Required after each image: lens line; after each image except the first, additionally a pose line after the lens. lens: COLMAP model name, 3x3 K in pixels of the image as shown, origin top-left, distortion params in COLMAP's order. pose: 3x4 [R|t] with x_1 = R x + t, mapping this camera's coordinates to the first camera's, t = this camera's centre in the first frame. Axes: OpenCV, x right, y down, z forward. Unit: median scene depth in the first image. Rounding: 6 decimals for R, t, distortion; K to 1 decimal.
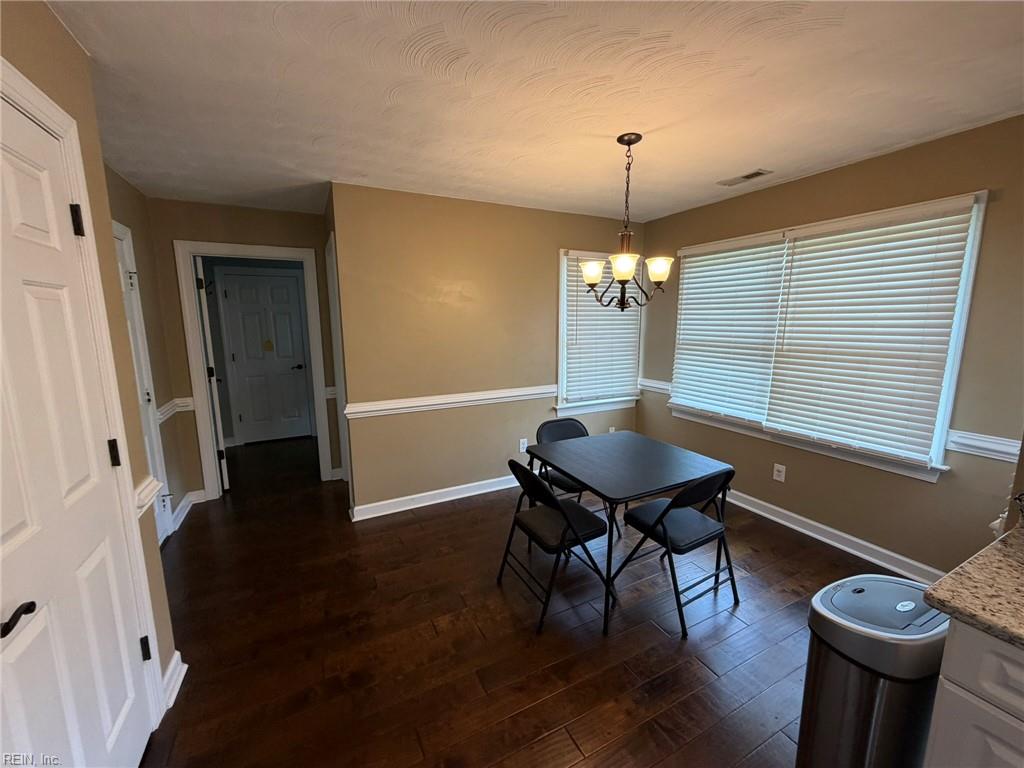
lens RADIAL K [[408.7, 0, 511.5], [0, 408.7, 384.1], [0, 0, 1]] dist [-0.000082, -0.000002]
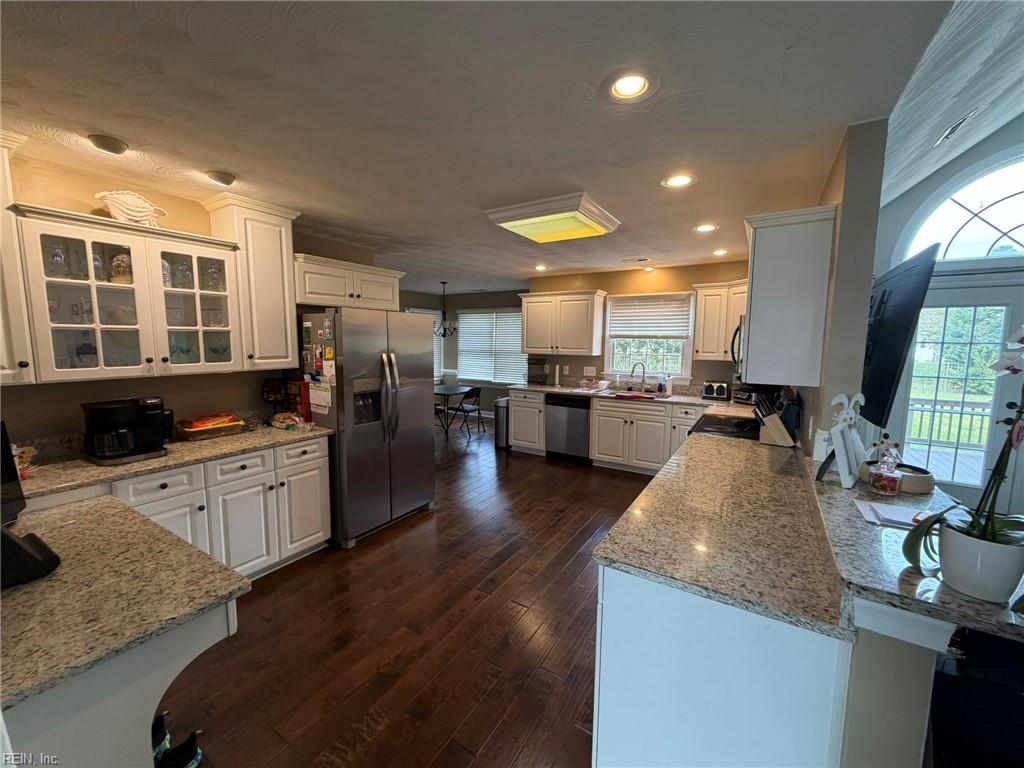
lens RADIAL K [[408.7, 0, 511.9], [0, 408.7, 384.8], [0, 0, 1]] dist [-0.000082, -0.000002]
pose [[0.856986, -0.042888, 0.513551, -0.623029], [0.067336, 0.997307, -0.029079, 0.208189], [-0.510921, 0.059501, 0.857566, -1.307483]]
